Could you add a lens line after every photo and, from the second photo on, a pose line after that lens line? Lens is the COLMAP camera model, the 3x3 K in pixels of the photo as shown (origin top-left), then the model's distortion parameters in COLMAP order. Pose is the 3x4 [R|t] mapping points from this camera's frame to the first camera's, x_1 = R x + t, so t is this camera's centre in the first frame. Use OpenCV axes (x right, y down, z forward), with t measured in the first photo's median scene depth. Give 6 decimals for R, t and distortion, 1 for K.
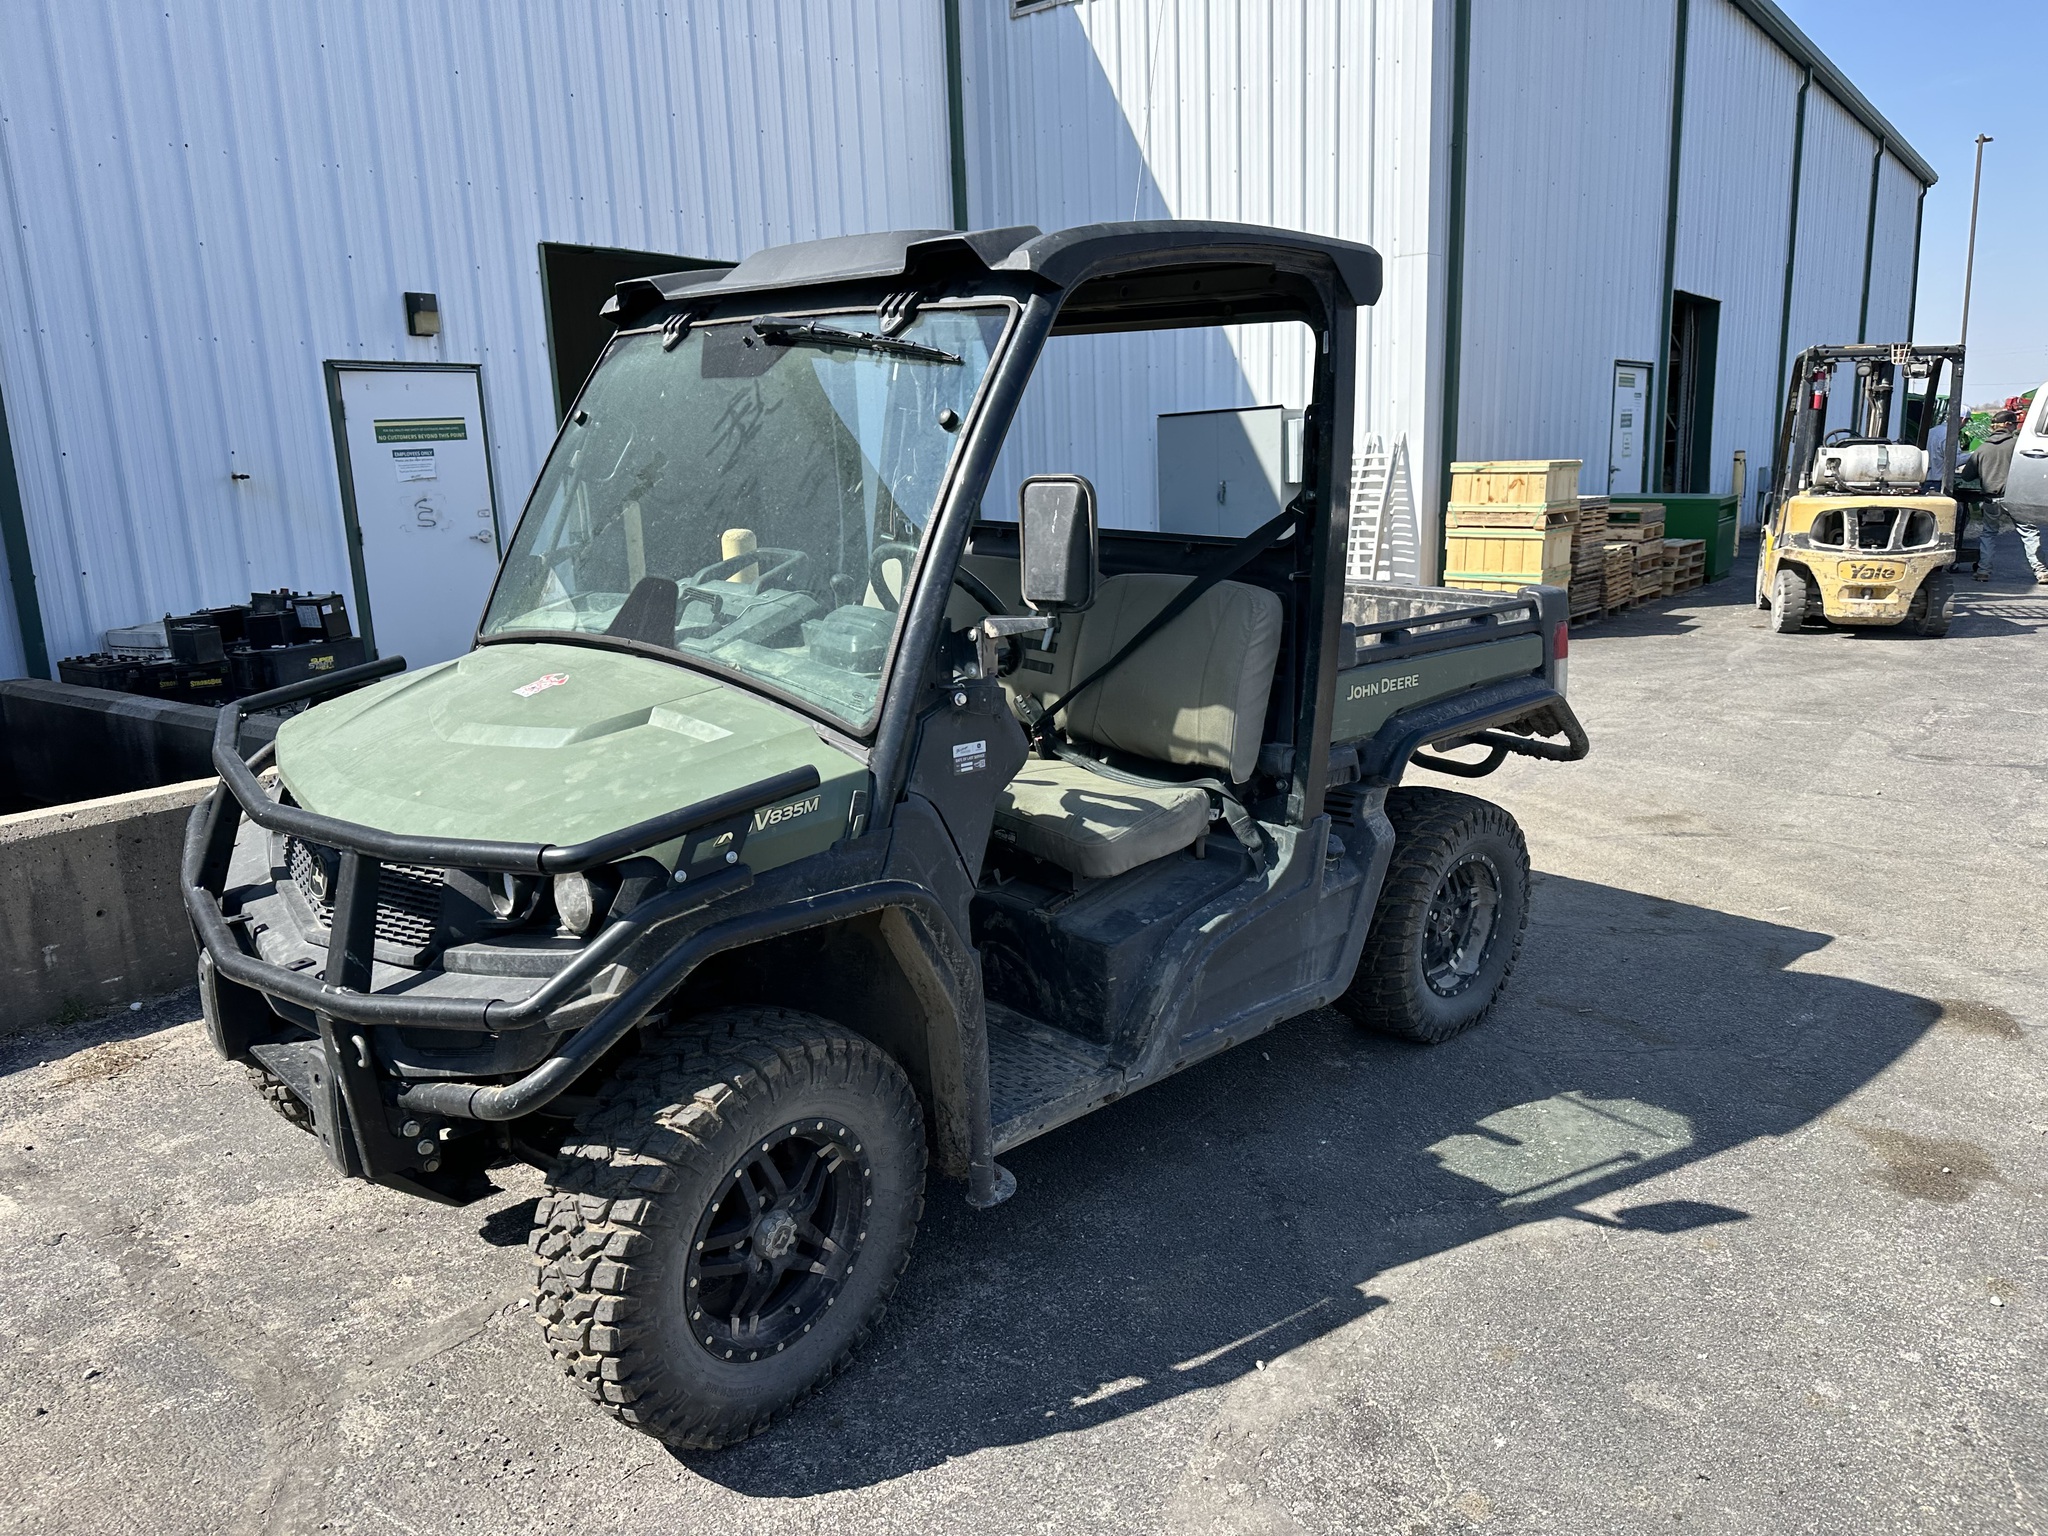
lens RADIAL K [[1416.5, 0, 1036.8], [0, 1416.5, 771.3], [0, 0, 1]] dist [0.130241, -0.211899]
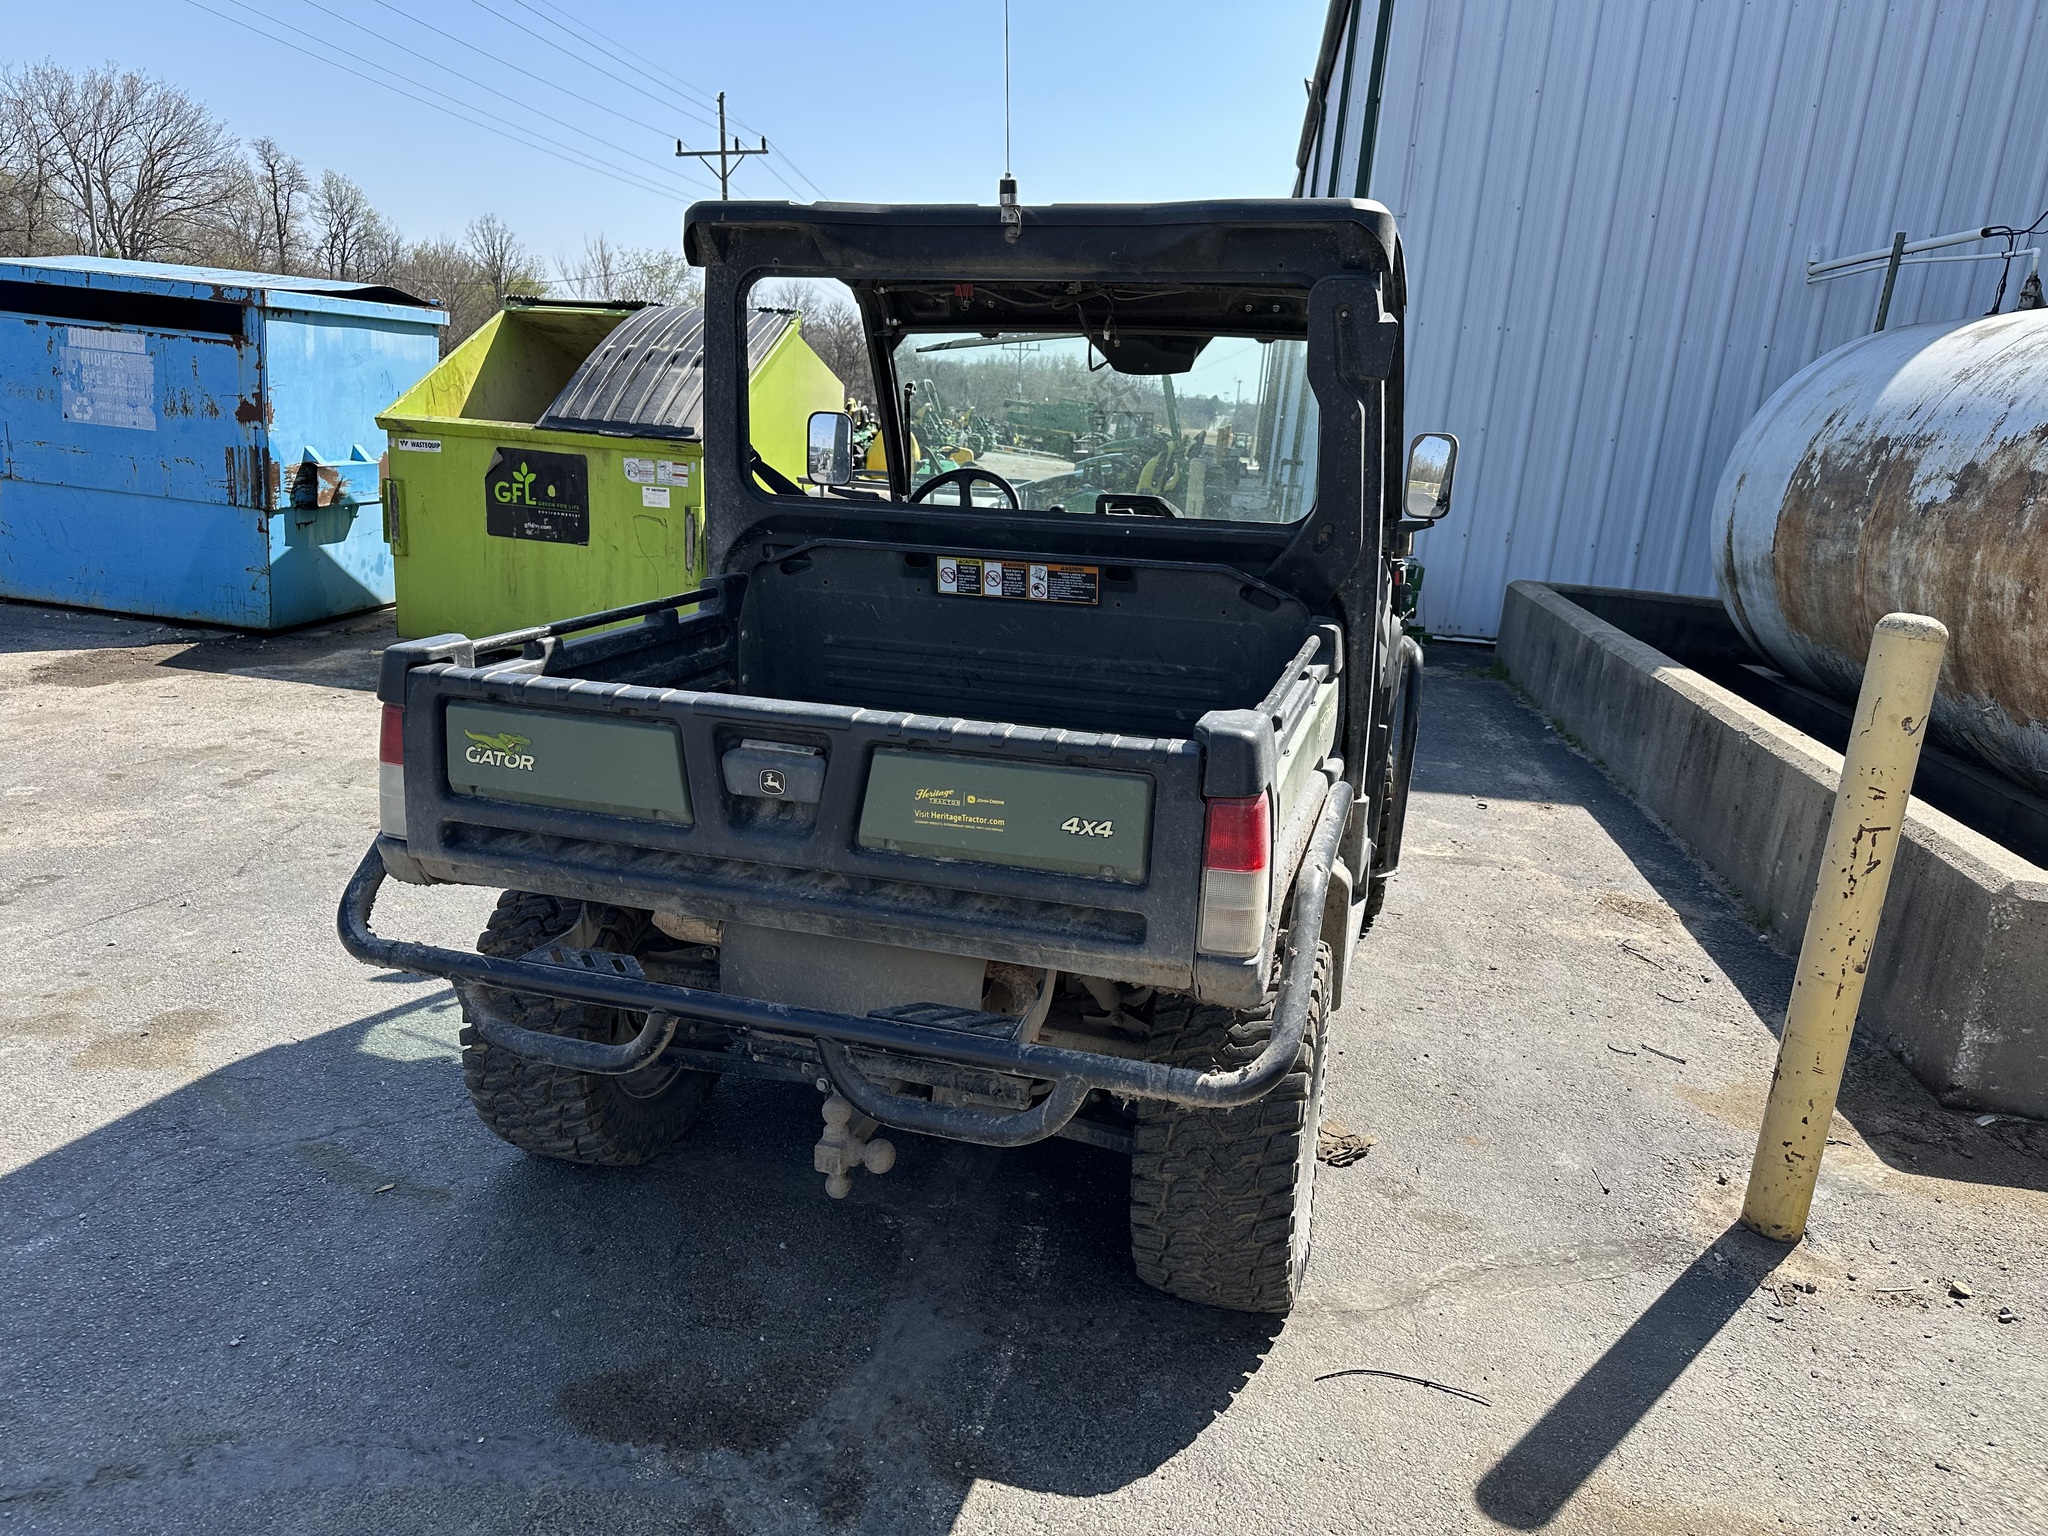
lens RADIAL K [[1418.6, 0, 1017.7], [0, 1418.6, 772.8], [0, 0, 1]] dist [0.042033, -0.055574]
pose [[-0.872776, 0.094727, -0.478842, 0.506818], [-0.148746, 0.882717, 0.445740, -0.451625], [0.464906, 0.460257, -0.756324, 1.883018]]
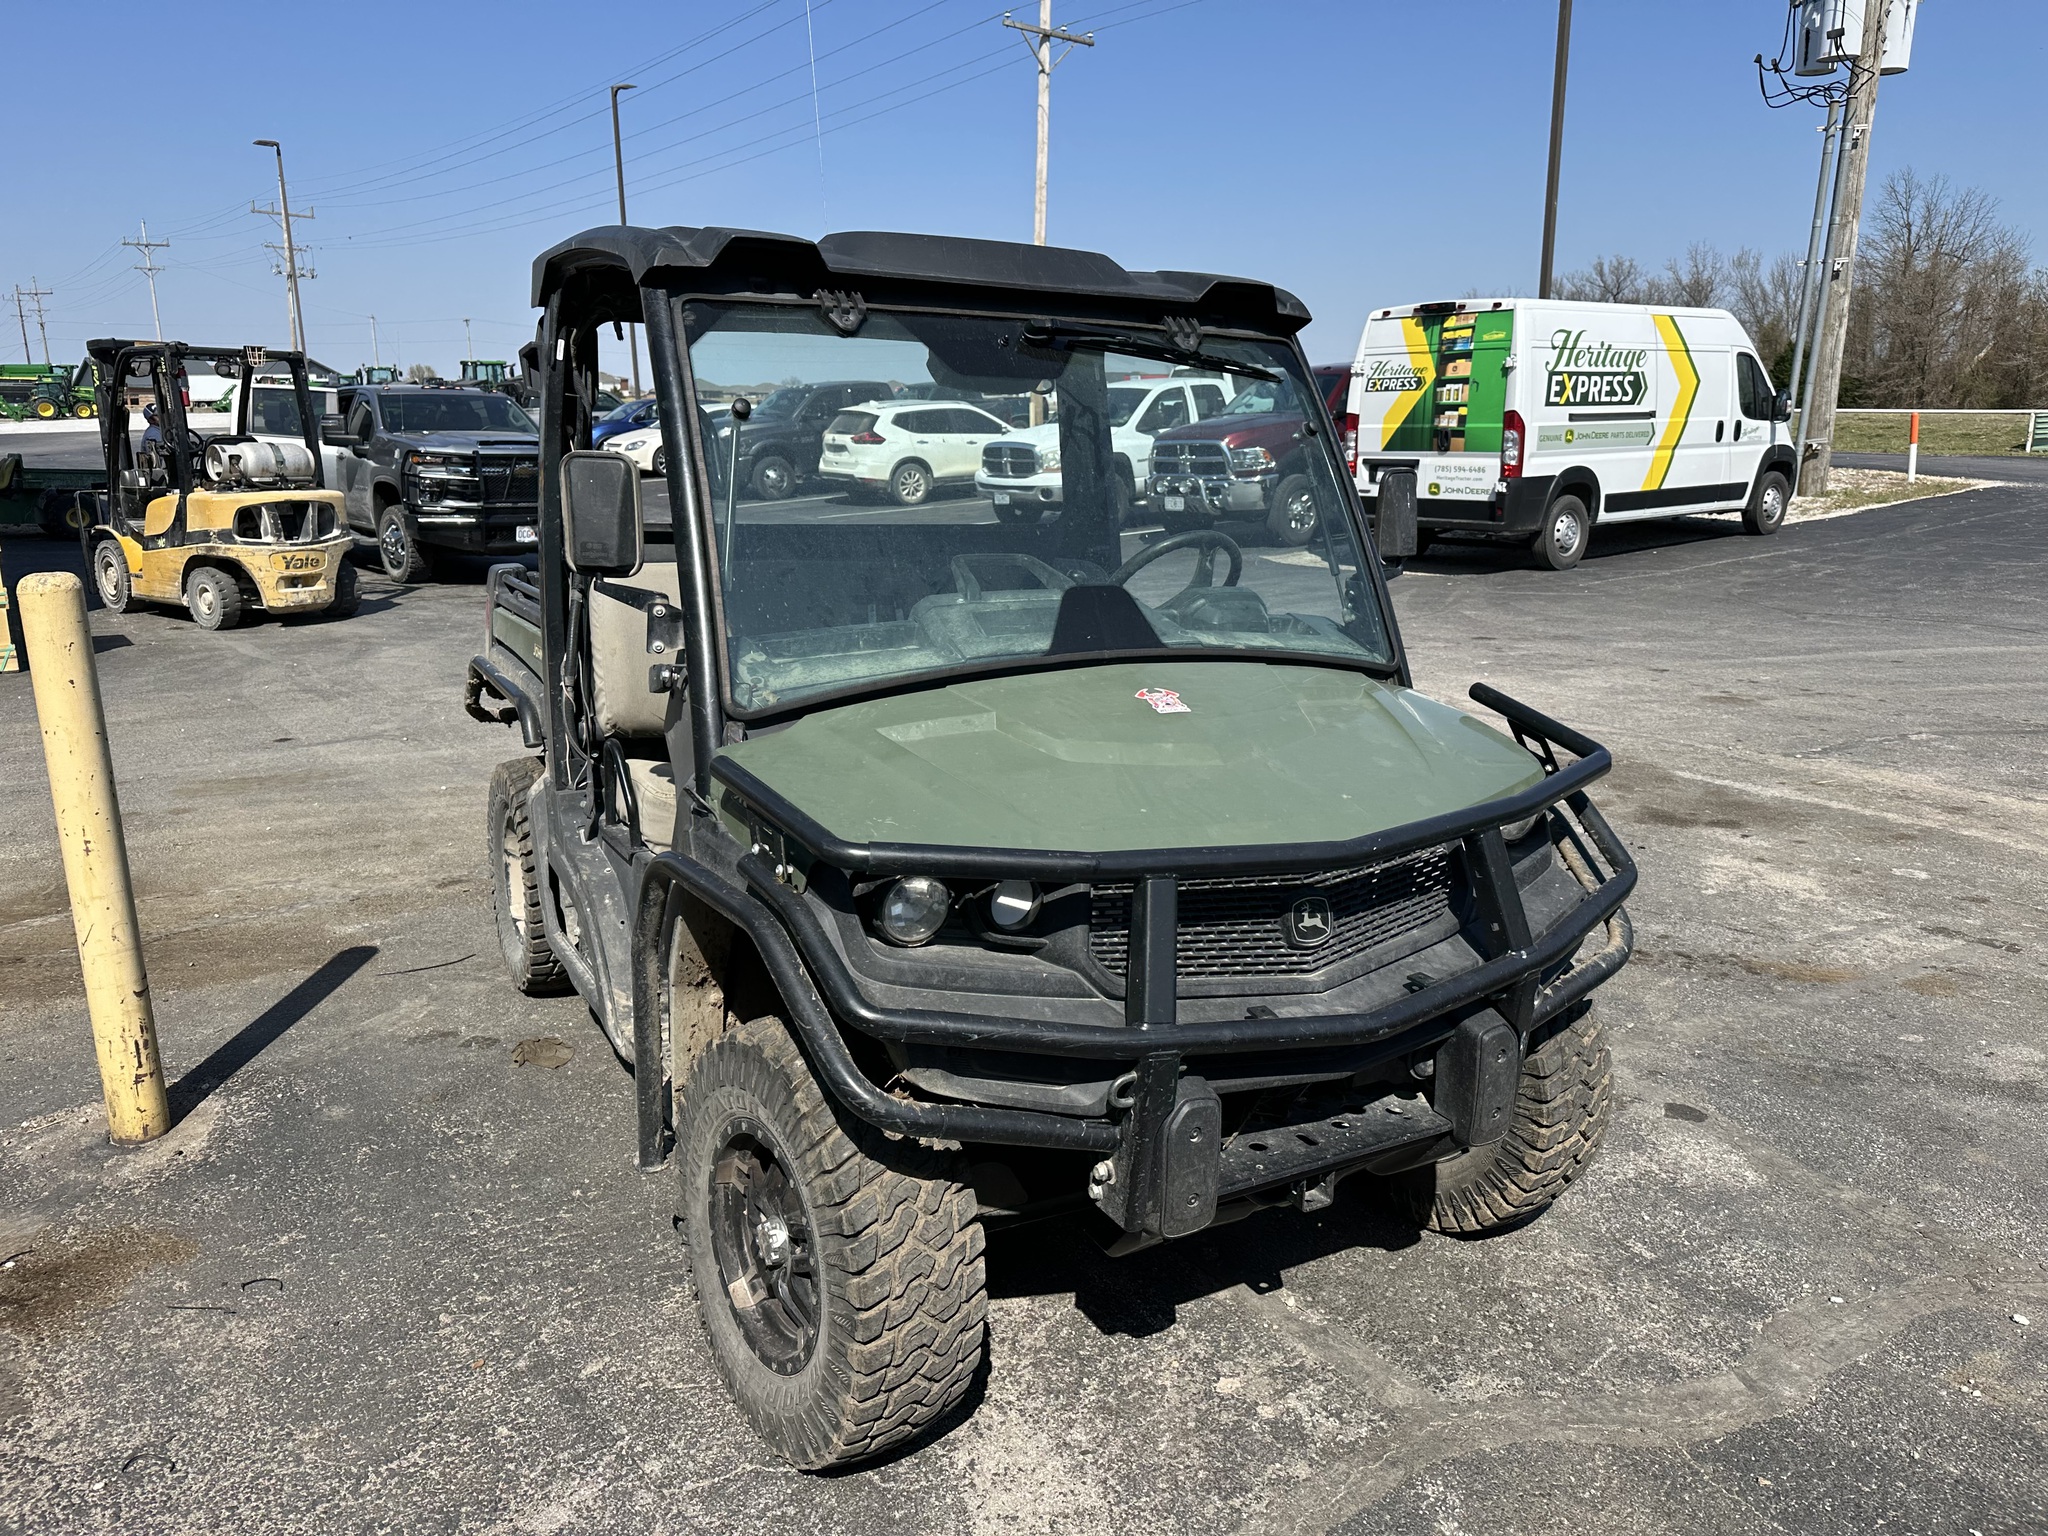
lens RADIAL K [[1418.7, 0, 1032.3], [0, 1418.7, 759.5], [0, 0, 1]] dist [0.099420, -0.136643]
pose [[0.262555, -0.202397, 0.943451, -1.021809], [0.206861, 0.966828, 0.149844, -0.147478], [-0.942483, 0.155821, 0.295714, 0.655236]]
